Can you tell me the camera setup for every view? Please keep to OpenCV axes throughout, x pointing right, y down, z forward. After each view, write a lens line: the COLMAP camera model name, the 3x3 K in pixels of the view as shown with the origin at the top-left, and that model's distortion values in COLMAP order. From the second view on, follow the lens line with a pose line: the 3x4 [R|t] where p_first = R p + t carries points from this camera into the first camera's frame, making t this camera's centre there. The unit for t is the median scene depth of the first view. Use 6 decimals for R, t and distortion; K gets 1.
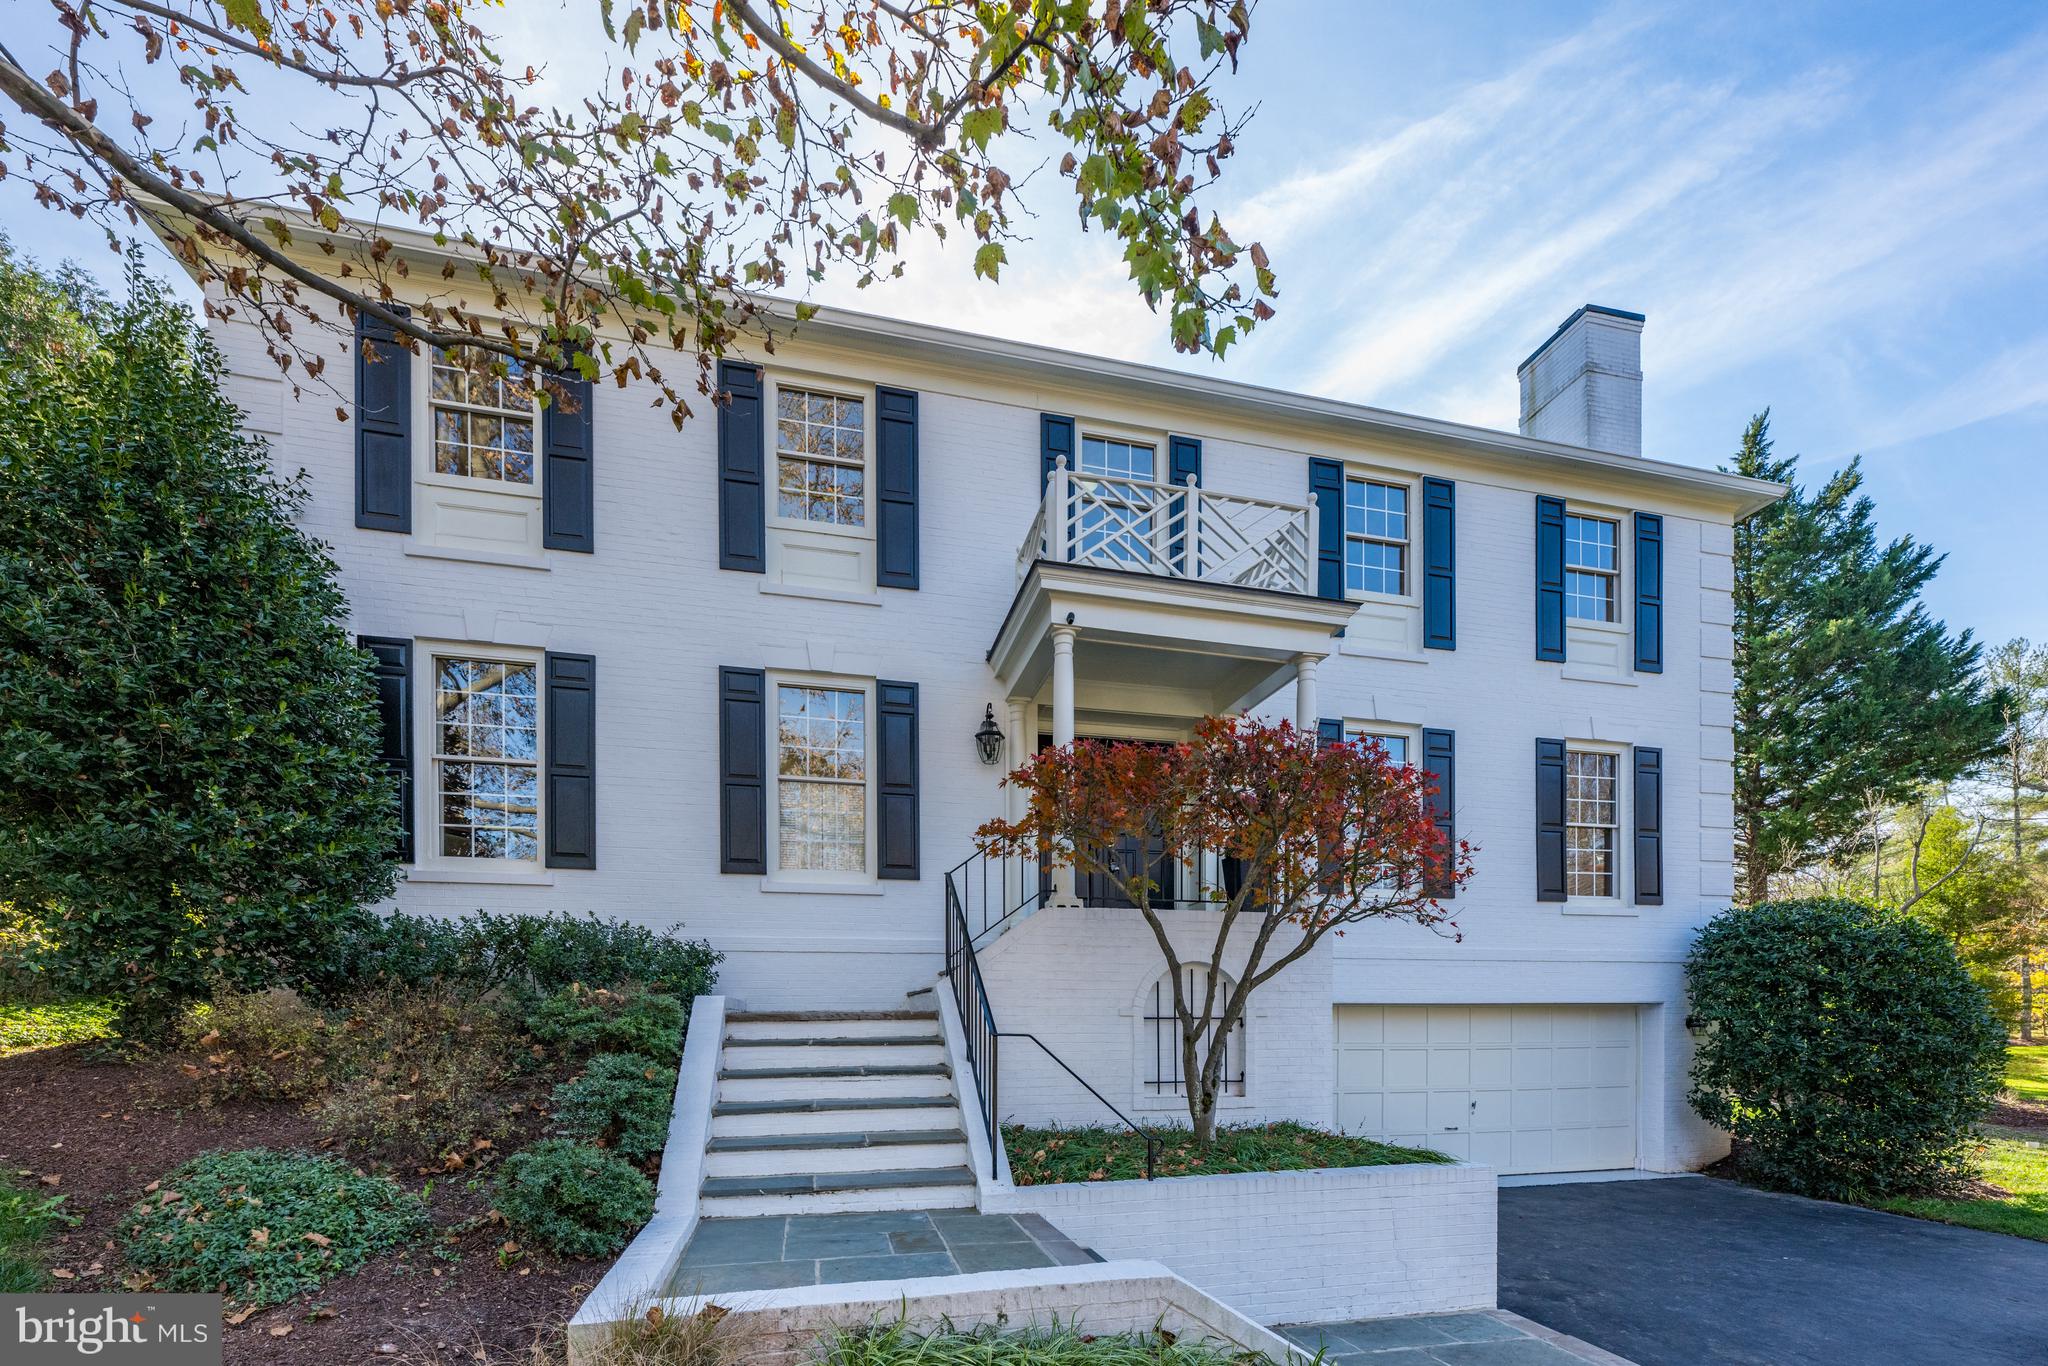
lens RADIAL K [[833.1, 0, 1022.7], [0, 833.1, 879.8], [0, 0, 1]] dist [-0.000741, 0.000119]
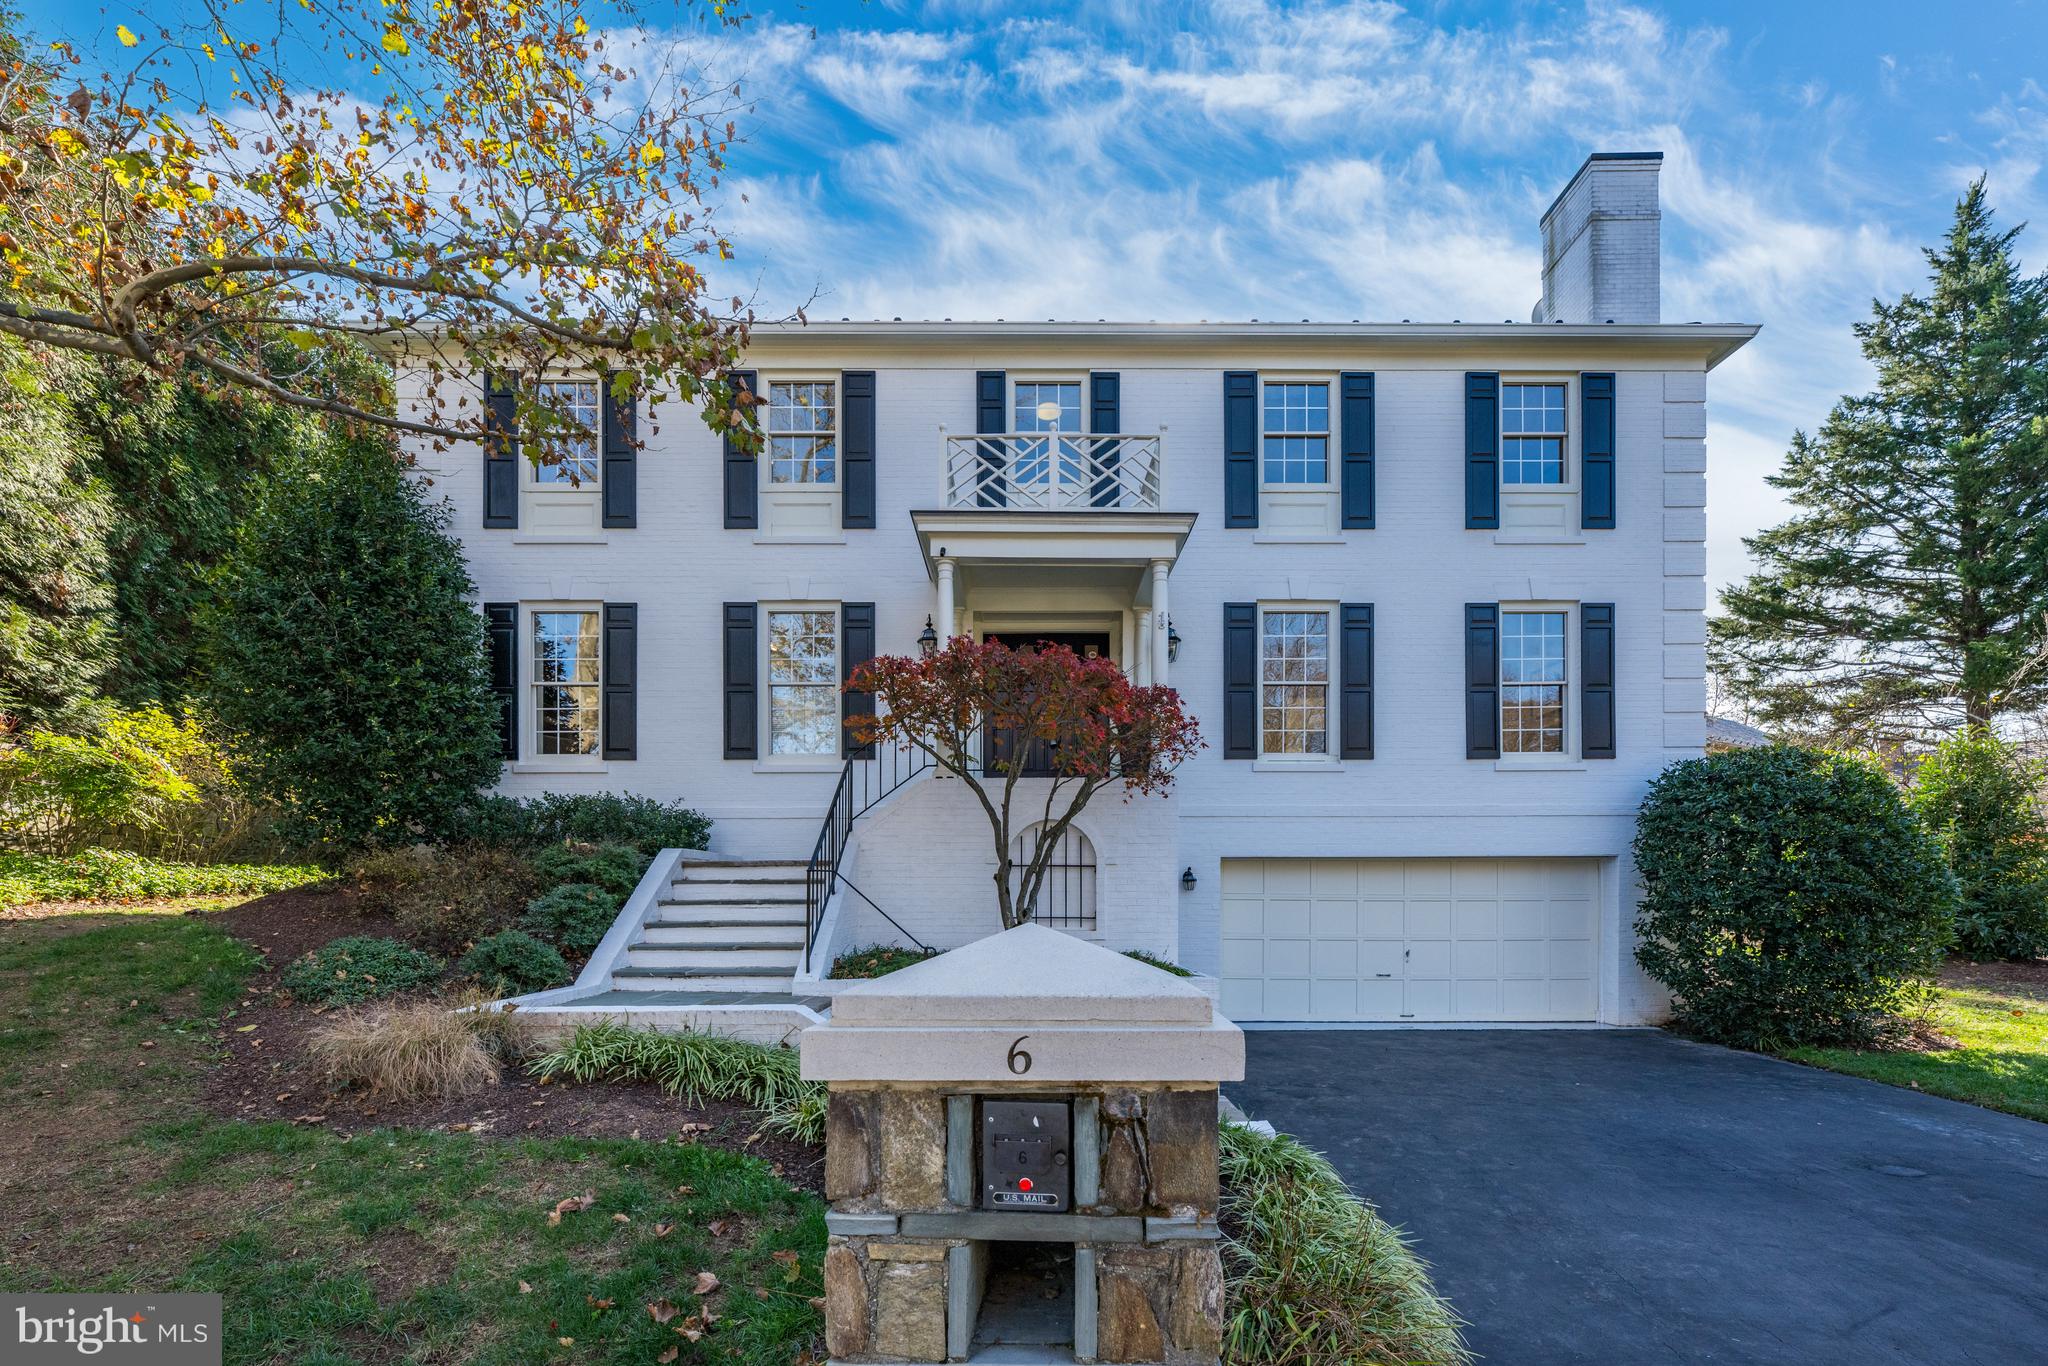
lens RADIAL K [[837.3, 0, 1026.5], [0, 837.3, 725.7], [0, 0, 1]] dist [-0.000979, 0.000034]
pose [[0.975621, -0.041535, -0.215494, 0.381532], [0.034772, 0.998779, -0.035084, 0.001874], [0.216688, 0.026736, 0.975875, -0.186508]]
